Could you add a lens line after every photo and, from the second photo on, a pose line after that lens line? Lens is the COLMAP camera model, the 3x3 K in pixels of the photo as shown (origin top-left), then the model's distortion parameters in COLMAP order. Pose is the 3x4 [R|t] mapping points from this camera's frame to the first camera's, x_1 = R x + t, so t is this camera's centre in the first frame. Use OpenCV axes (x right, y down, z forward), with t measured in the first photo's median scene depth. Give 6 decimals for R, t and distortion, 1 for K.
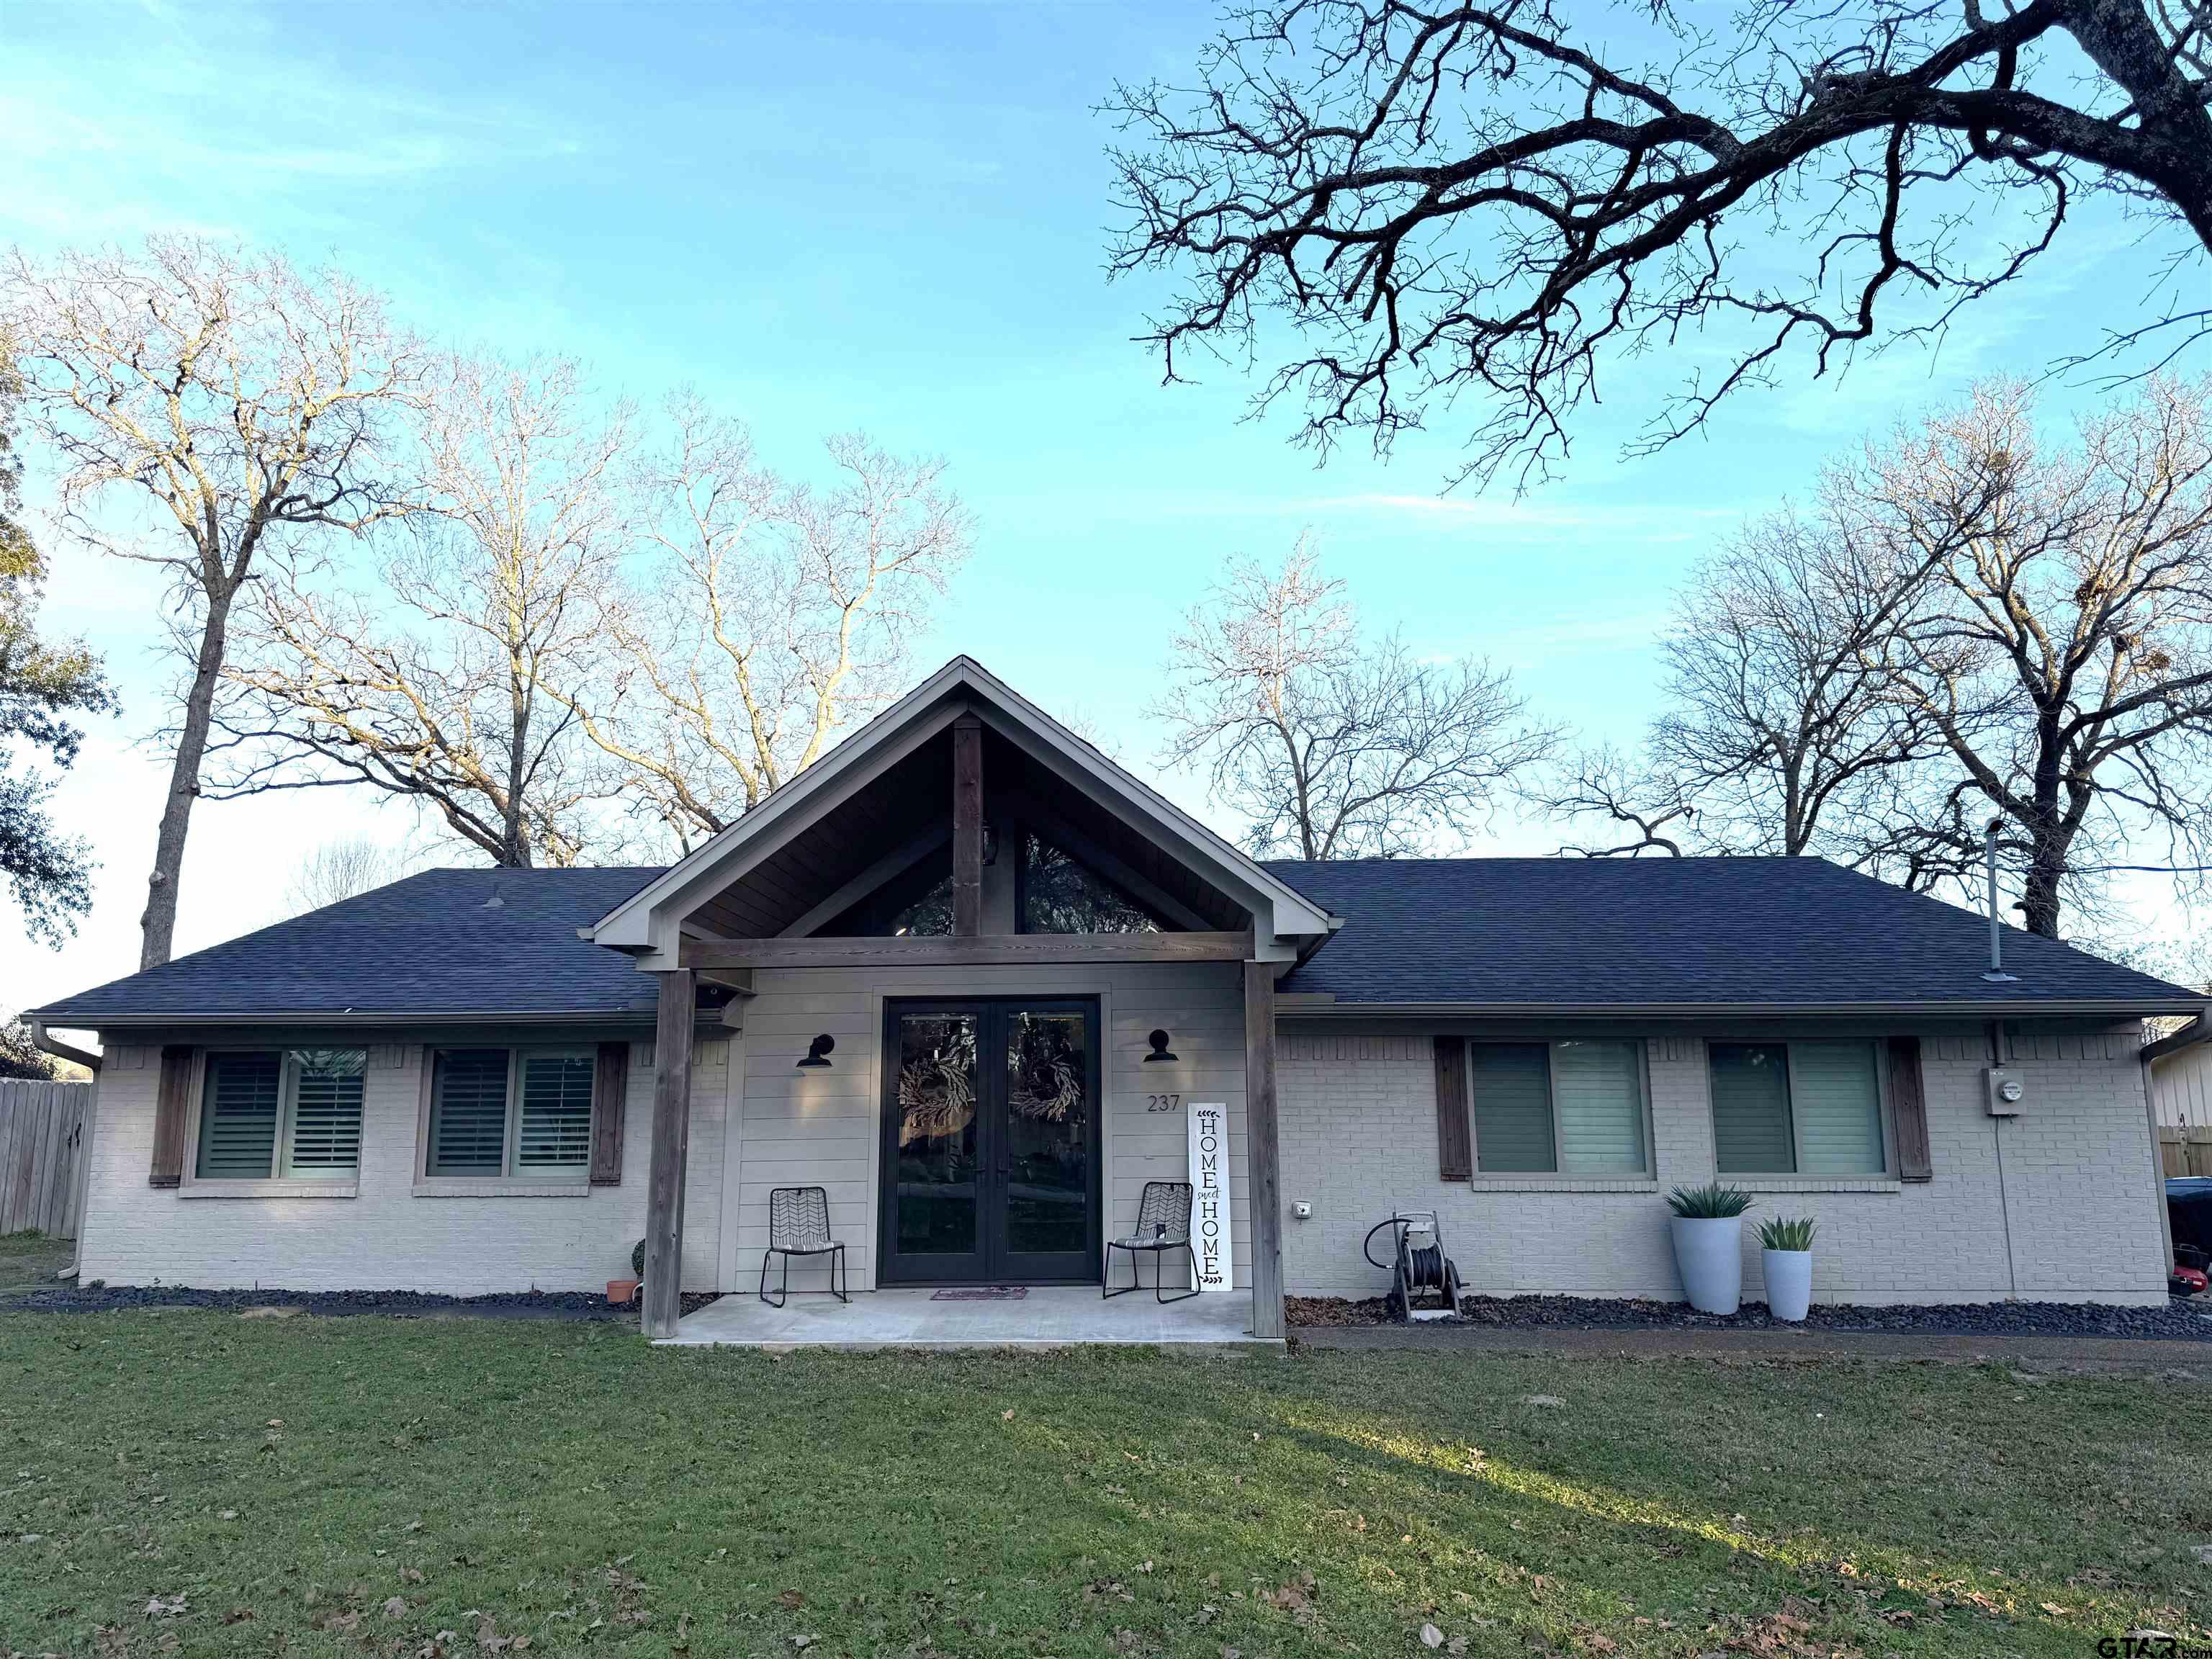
lens RADIAL K [[1569.0, 0, 1105.9], [0, 1569.0, 838.7], [0, 0, 1]] dist [0.050865, -0.062053]
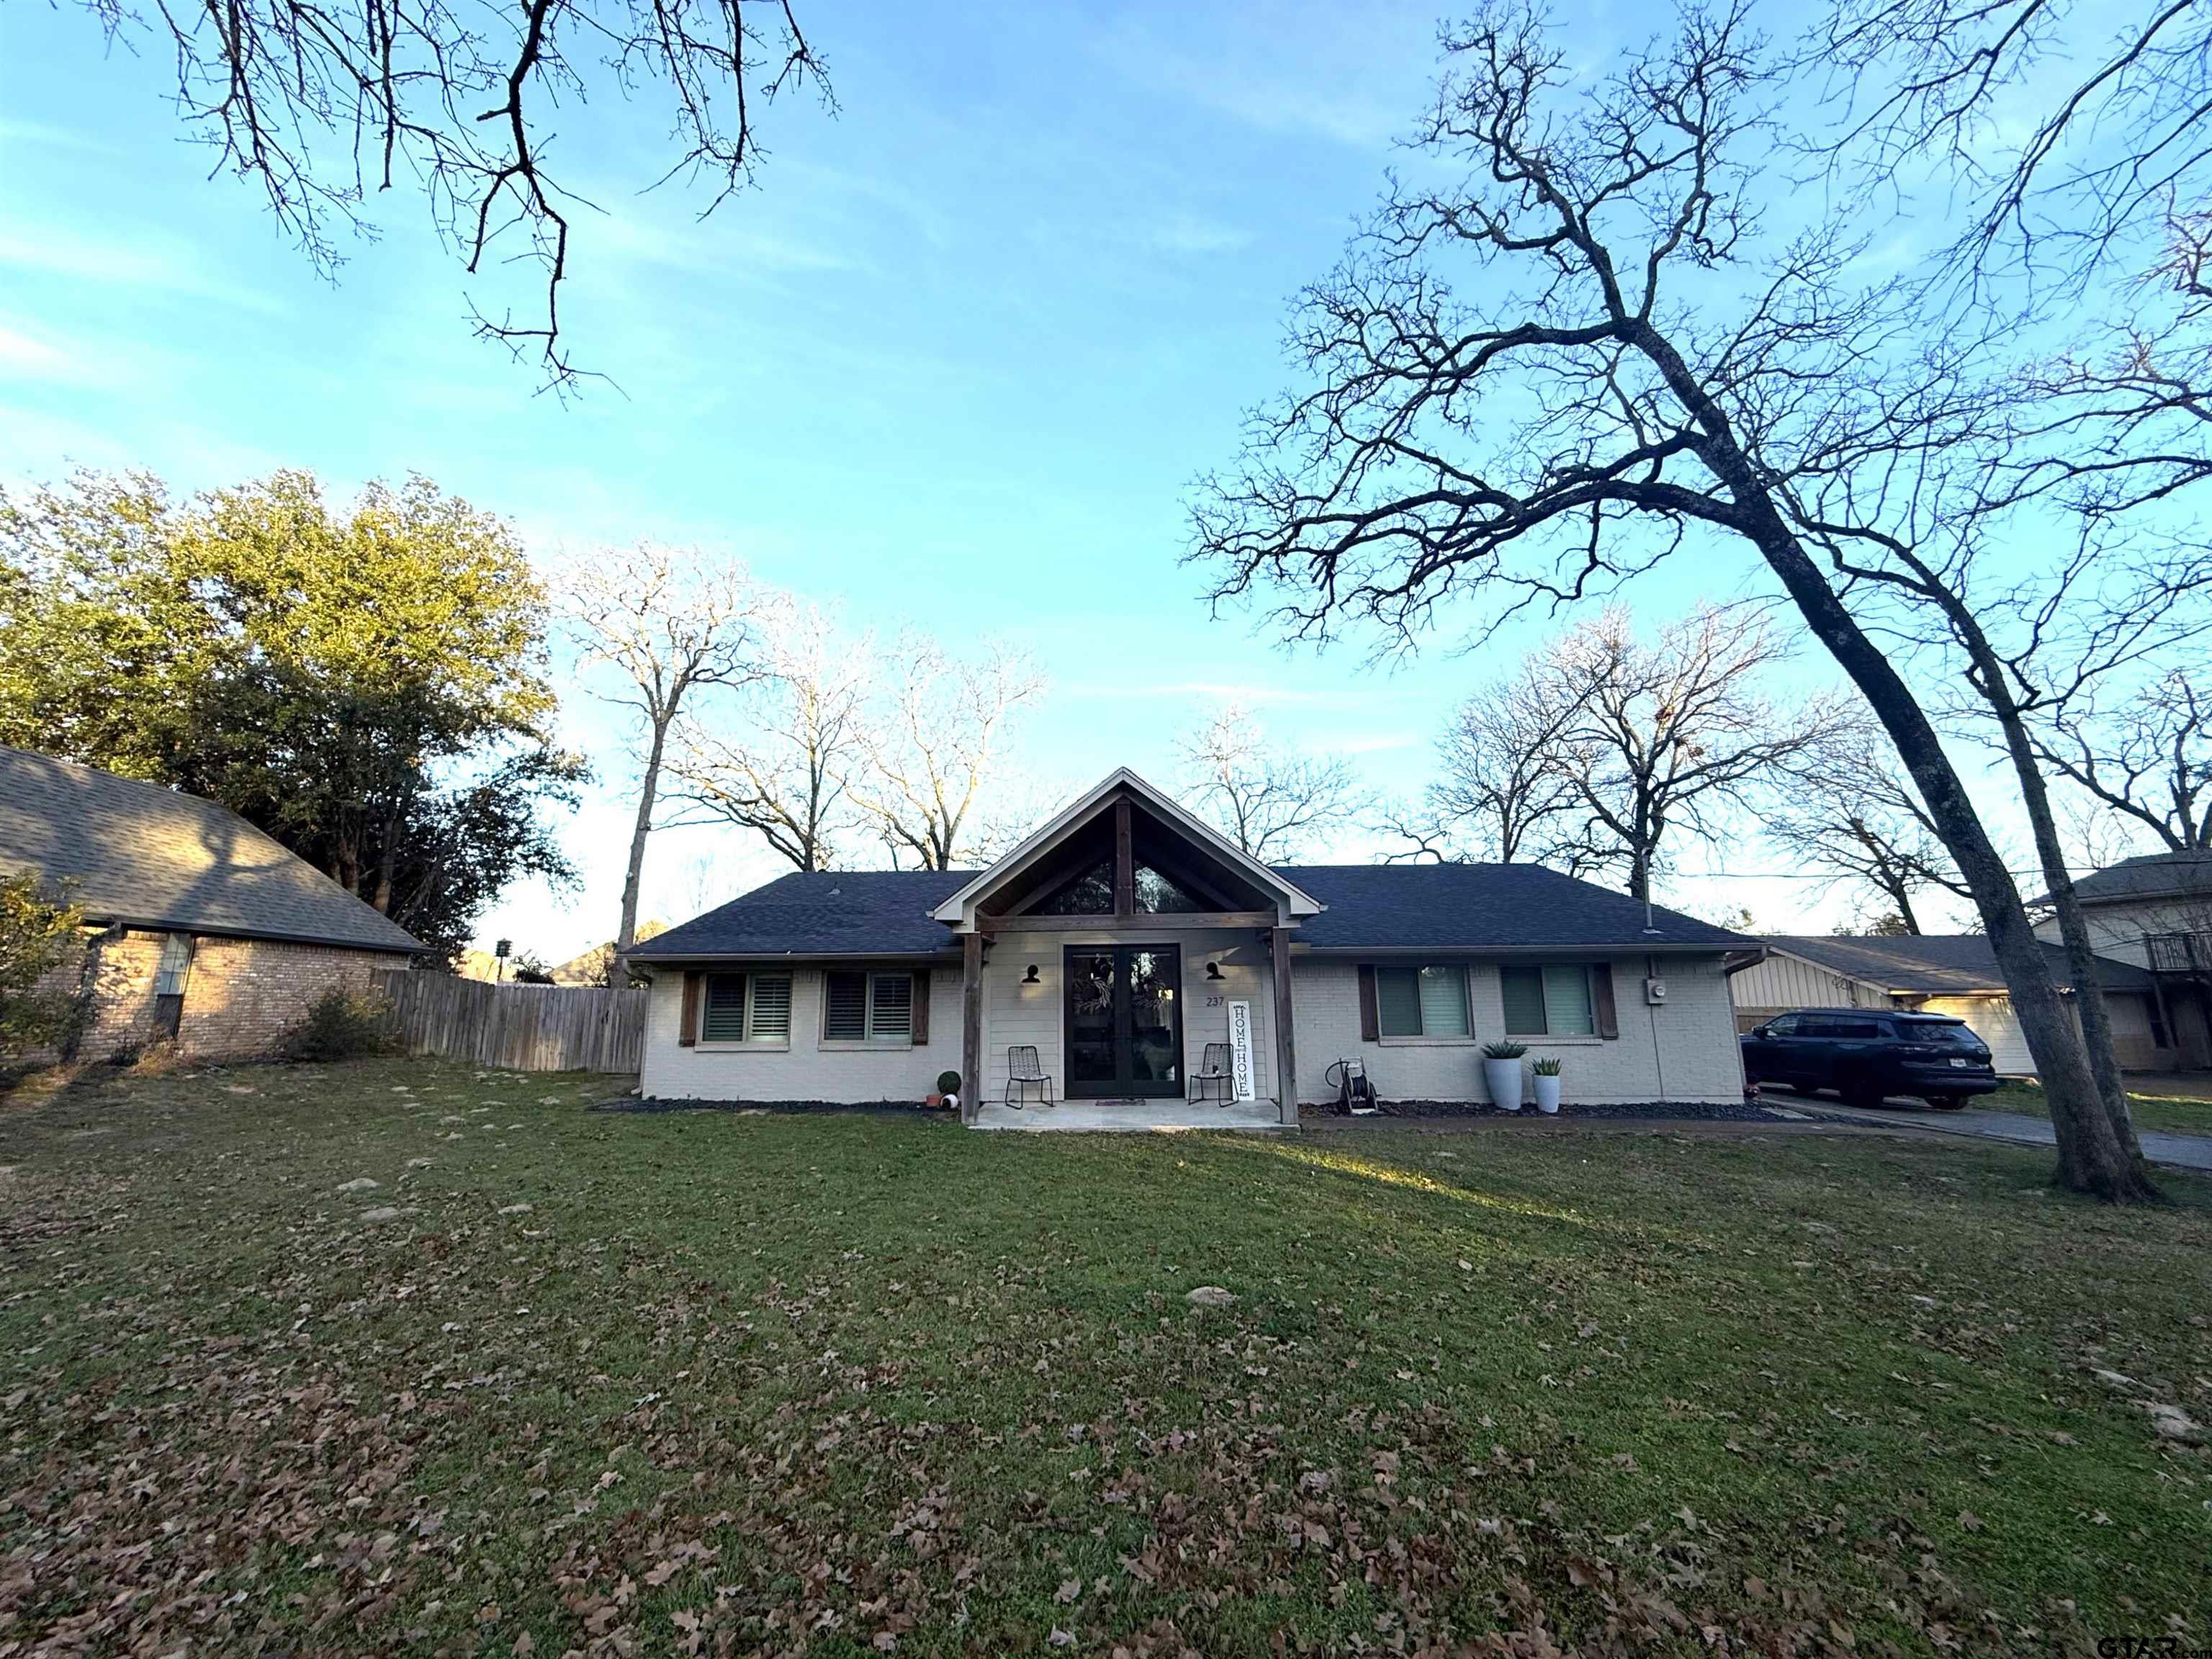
lens RADIAL K [[881.8, 0, 1106.1], [0, 881.8, 830.3], [0, 0, 1]] dist [0.000814, -0.000156]
pose [[0.999975, -0.003063, 0.006396, -0.098974], [0.003164, 0.999869, -0.015847, -0.020040], [-0.006347, 0.015867, 0.999854, -0.062231]]
